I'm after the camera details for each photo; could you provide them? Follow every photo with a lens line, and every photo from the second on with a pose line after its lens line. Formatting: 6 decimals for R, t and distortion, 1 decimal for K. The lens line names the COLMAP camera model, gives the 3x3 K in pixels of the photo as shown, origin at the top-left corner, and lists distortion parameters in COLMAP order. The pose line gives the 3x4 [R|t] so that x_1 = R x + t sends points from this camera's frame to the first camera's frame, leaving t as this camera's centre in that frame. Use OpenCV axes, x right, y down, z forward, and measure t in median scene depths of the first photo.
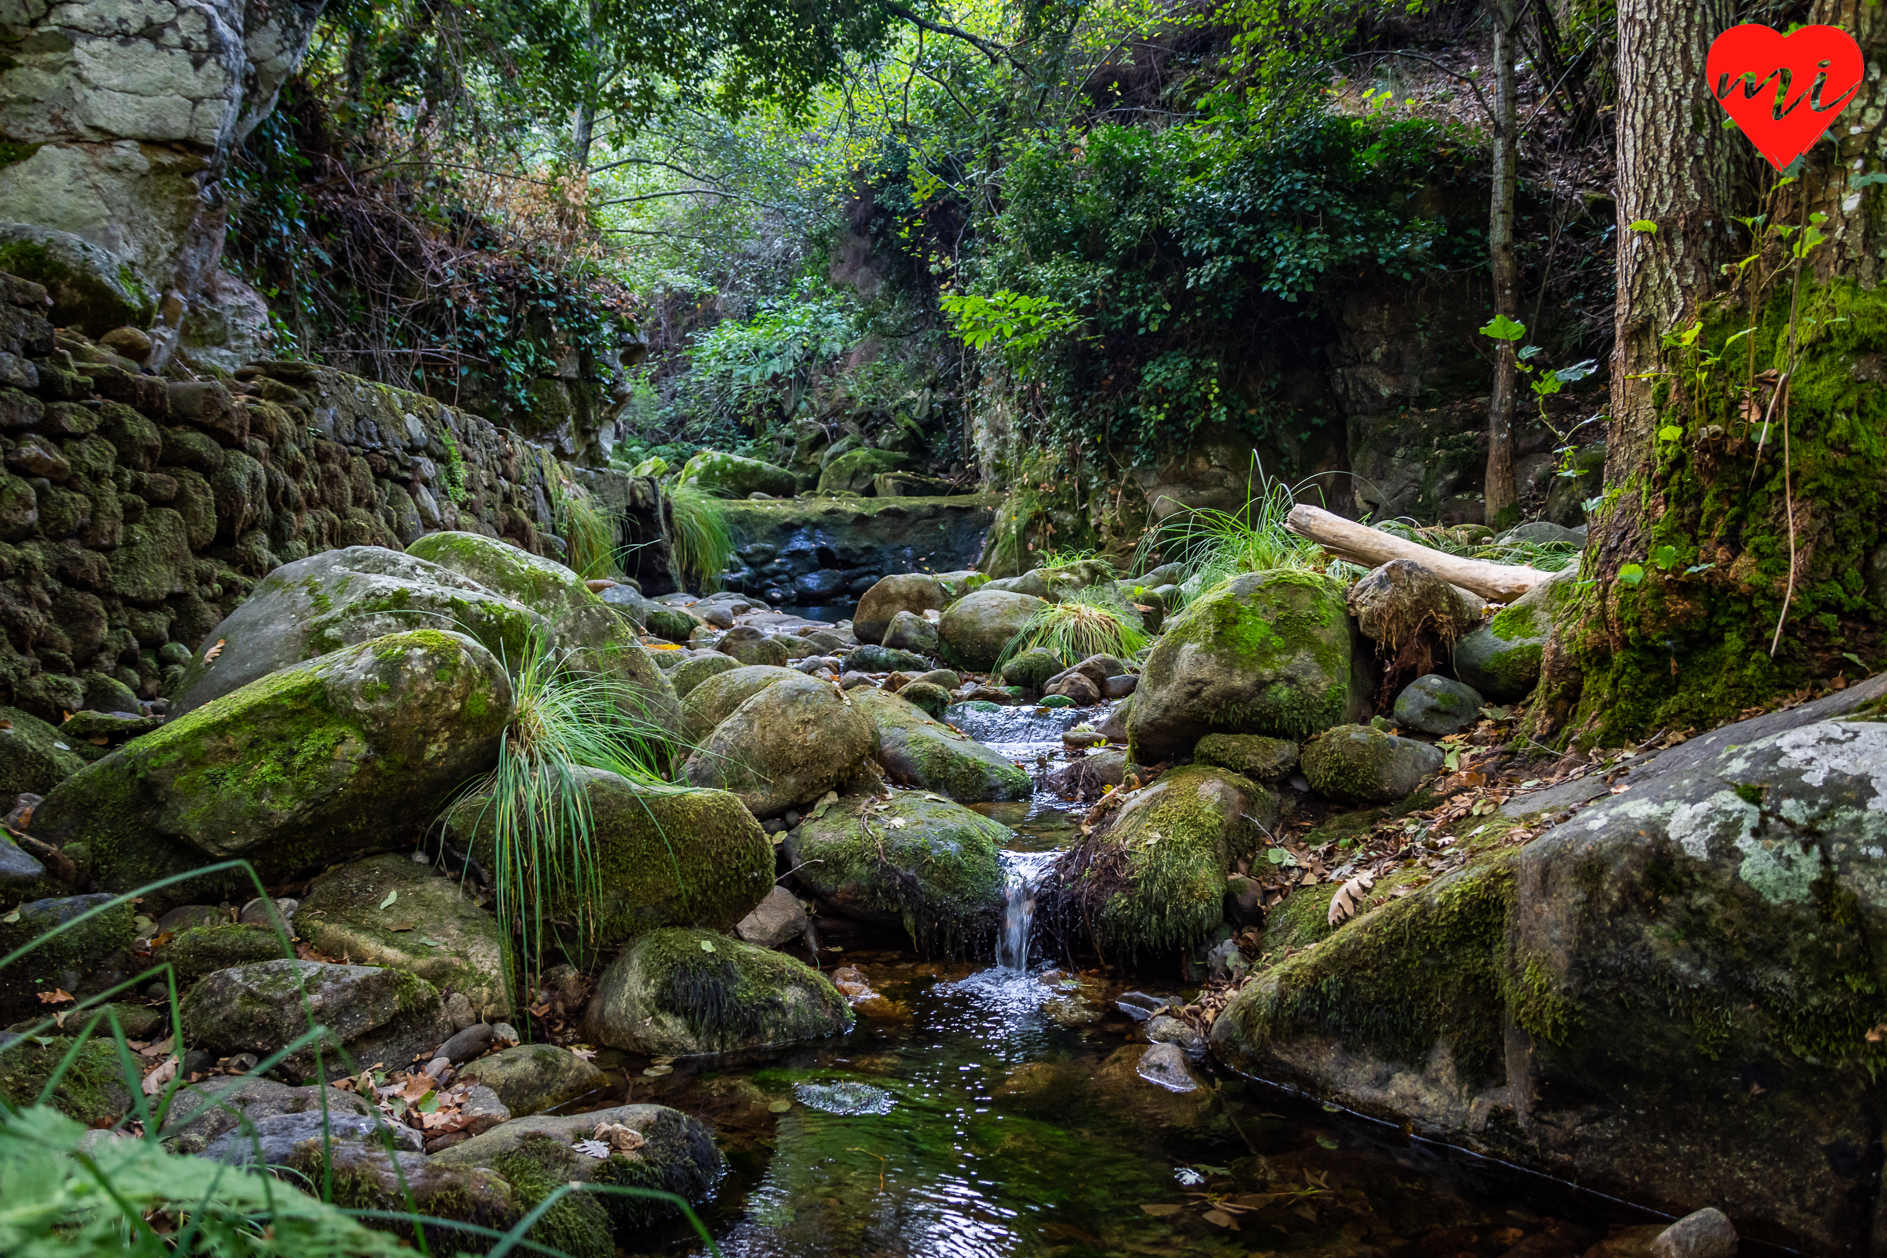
lens RADIAL K [[1463.5, 0, 944.1], [0, 1463.5, 626.9], [0, 0, 1]] dist [-0.001085, -0.000456]
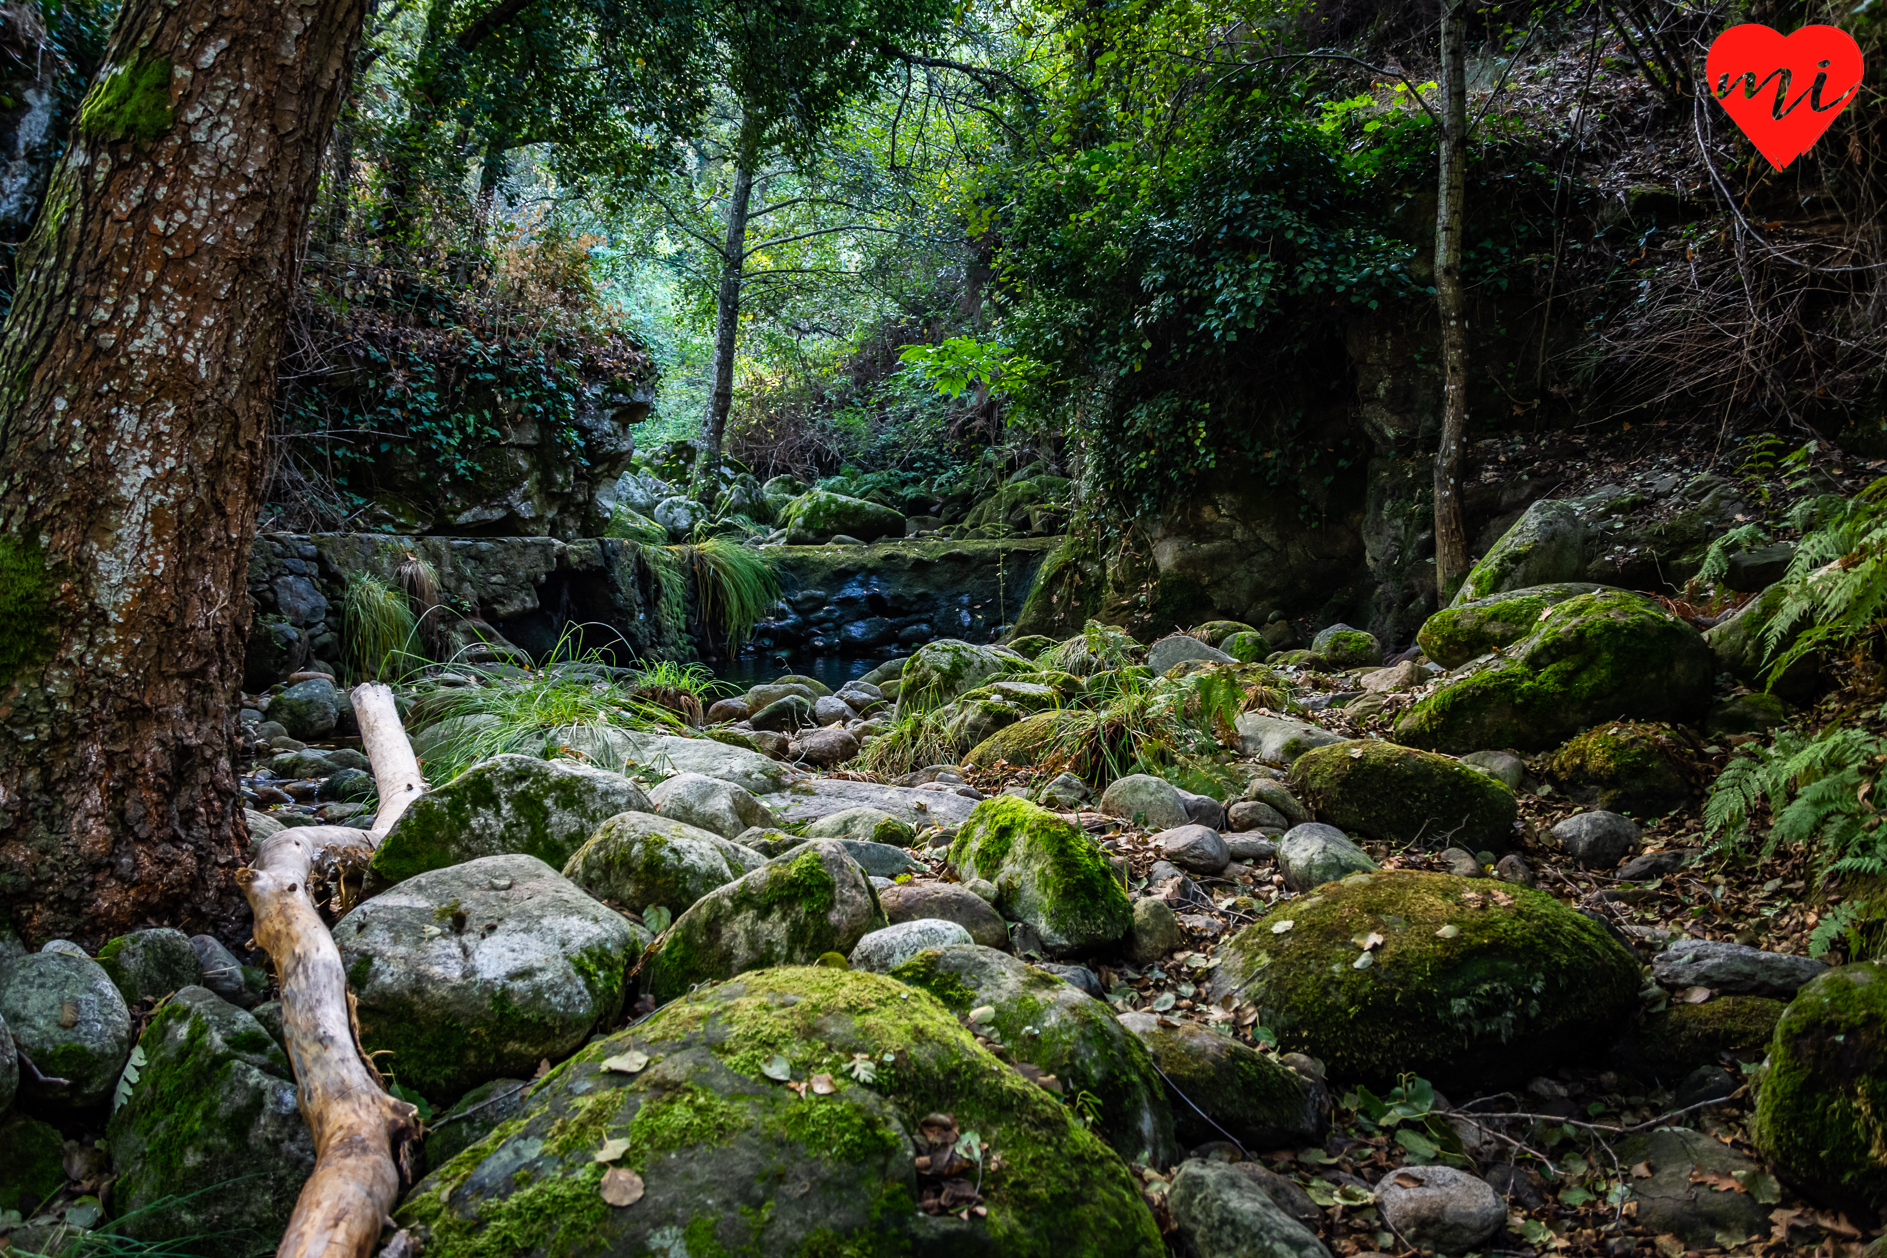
lens RADIAL K [[1463.5, 0, 943.5], [0, 1463.5, 628.9], [0, 0, 1]] dist [-0.001085, -0.000456]
pose [[0.956790, 0.013453, -0.290467, 0.295463], [-0.012082, 0.999906, 0.006512, -0.045634], [0.290528, -0.002721, 0.956863, 0.088770]]
